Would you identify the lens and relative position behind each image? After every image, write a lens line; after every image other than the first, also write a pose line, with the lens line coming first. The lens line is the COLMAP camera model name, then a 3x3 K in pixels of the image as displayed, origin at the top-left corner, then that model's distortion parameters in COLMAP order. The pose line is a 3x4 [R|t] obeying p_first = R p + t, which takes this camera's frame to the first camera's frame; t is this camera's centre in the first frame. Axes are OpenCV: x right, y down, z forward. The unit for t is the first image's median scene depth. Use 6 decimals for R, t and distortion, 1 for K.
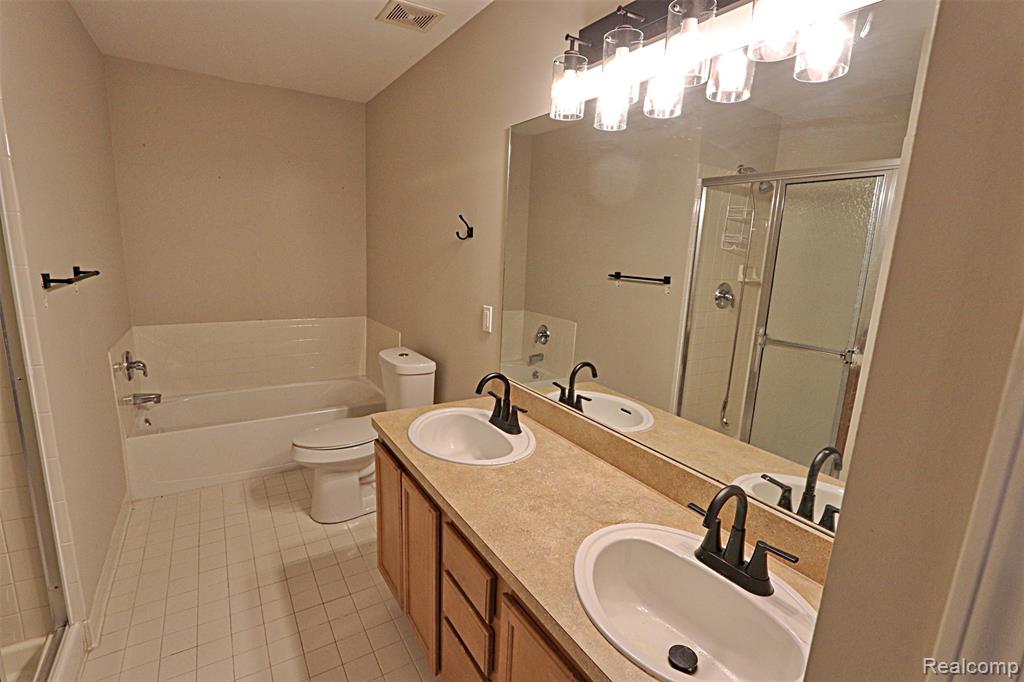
lens RADIAL K [[472.5, 0, 504.4], [0, 472.5, 342.9], [0, 0, 1]] dist [-0.015555, 0.001687]
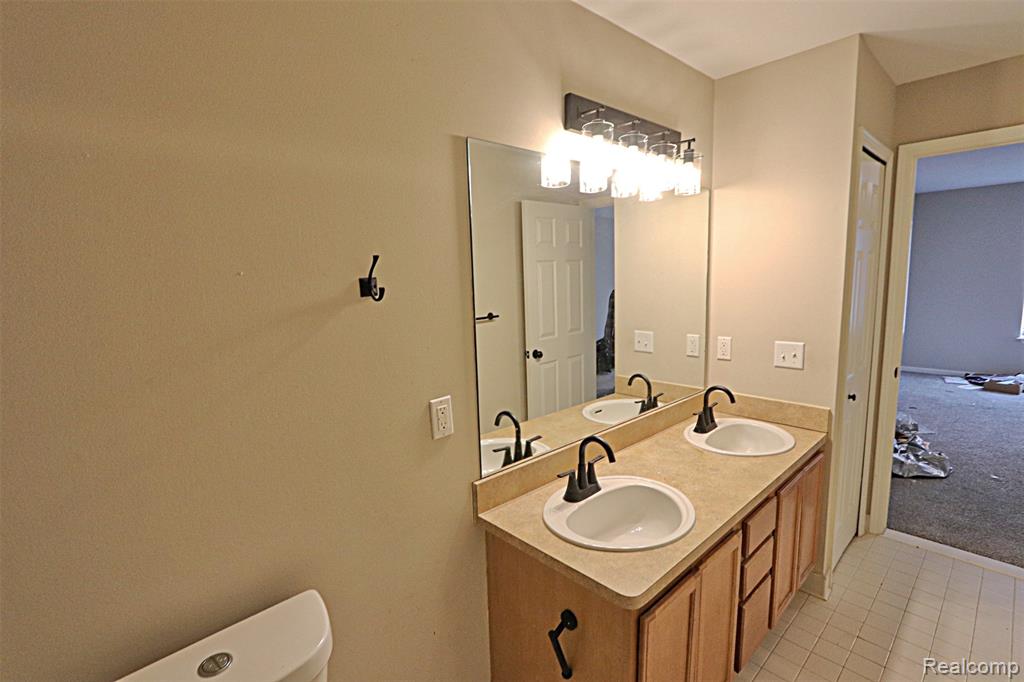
lens RADIAL K [[472.5, 0, 504.4], [0, 472.5, 342.9], [0, 0, 1]] dist [-0.015555, 0.001687]
pose [[-0.167201, -0.165555, 0.971923, -0.821521], [0.246387, 0.947505, 0.203782, -0.322334], [-0.954640, 0.273541, -0.117634, 1.214007]]
